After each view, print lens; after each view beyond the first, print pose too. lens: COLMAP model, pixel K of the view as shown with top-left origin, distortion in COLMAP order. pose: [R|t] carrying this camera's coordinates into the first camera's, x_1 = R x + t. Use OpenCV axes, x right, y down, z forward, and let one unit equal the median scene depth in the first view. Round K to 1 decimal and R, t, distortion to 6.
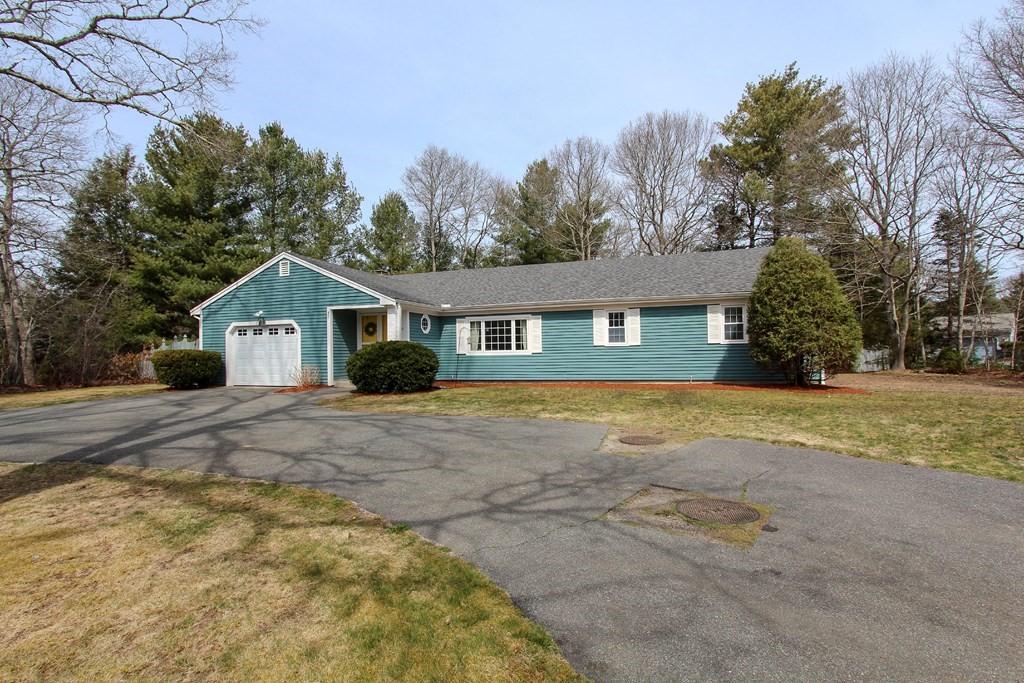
lens RADIAL K [[486.3, 0, 521.5], [0, 486.3, 343.6], [0, 0, 1]] dist [-0.015369, 0.000999]
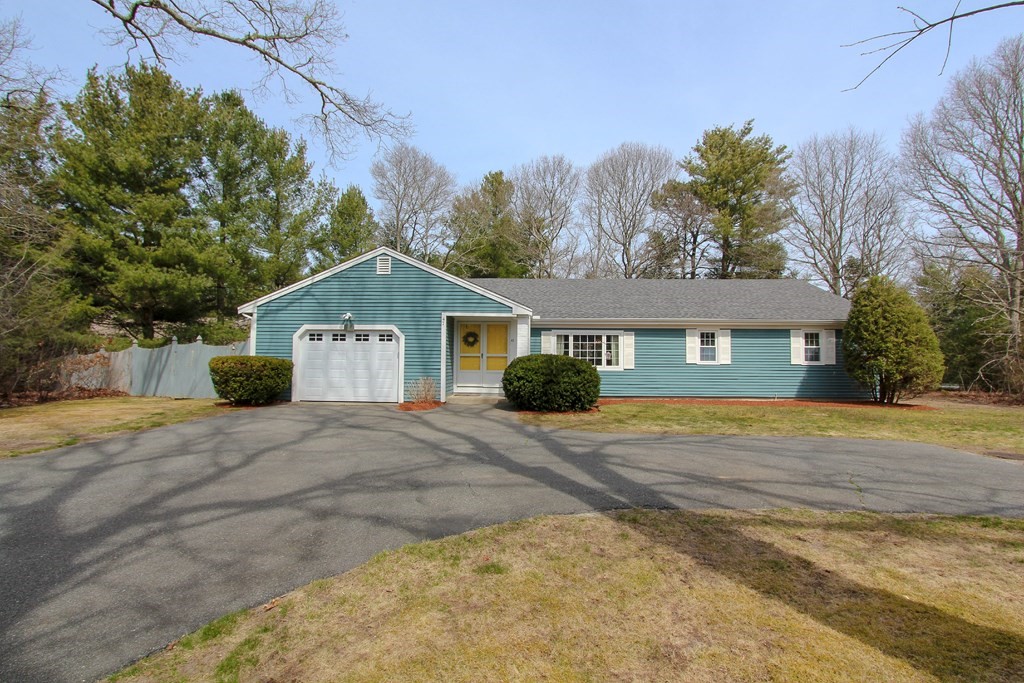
lens RADIAL K [[486.0, 0, 518.1], [0, 486.0, 339.9], [0, 0, 1]] dist [-0.016302, 0.000437]
pose [[0.961305, 0.037928, 0.272864, -0.456904], [-0.029102, 0.998916, -0.036323, 0.001960], [-0.273946, 0.026977, 0.961367, 0.097560]]
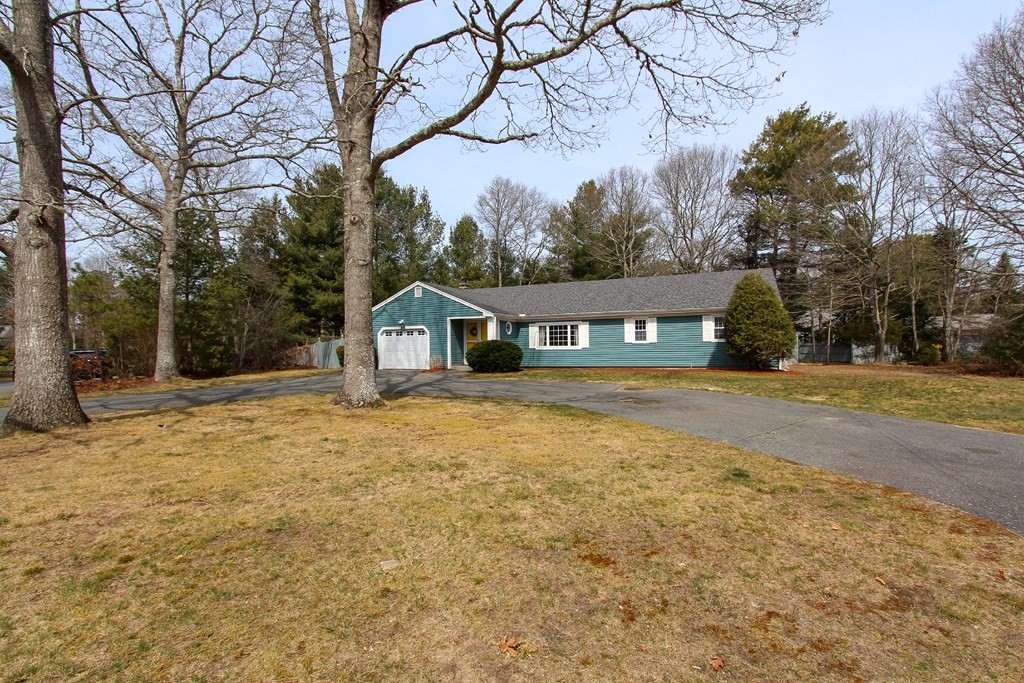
lens RADIAL K [[486.3, 0, 521.5], [0, 486.3, 343.6], [0, 0, 1]] dist [-0.015369, 0.000999]
pose [[0.995051, 0.000941, -0.099359, -0.013779], [0.000203, 0.999934, 0.011503, -0.009860], [0.099363, -0.011466, 0.994985, -0.455168]]
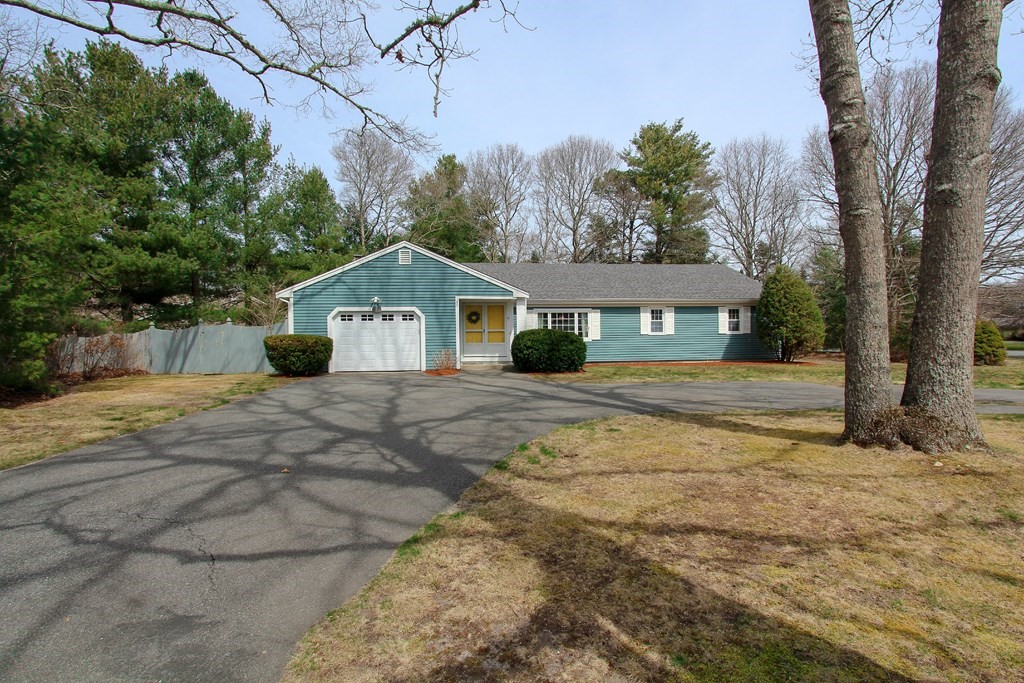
lens RADIAL K [[486.3, 0, 521.5], [0, 486.3, 343.6], [0, 0, 1]] dist [-0.015369, 0.000999]
pose [[0.909778, 0.001761, 0.415091, -0.645946], [-0.010888, 0.999748, 0.019622, 0.006300], [-0.414952, -0.022371, 0.909568, -0.046682]]
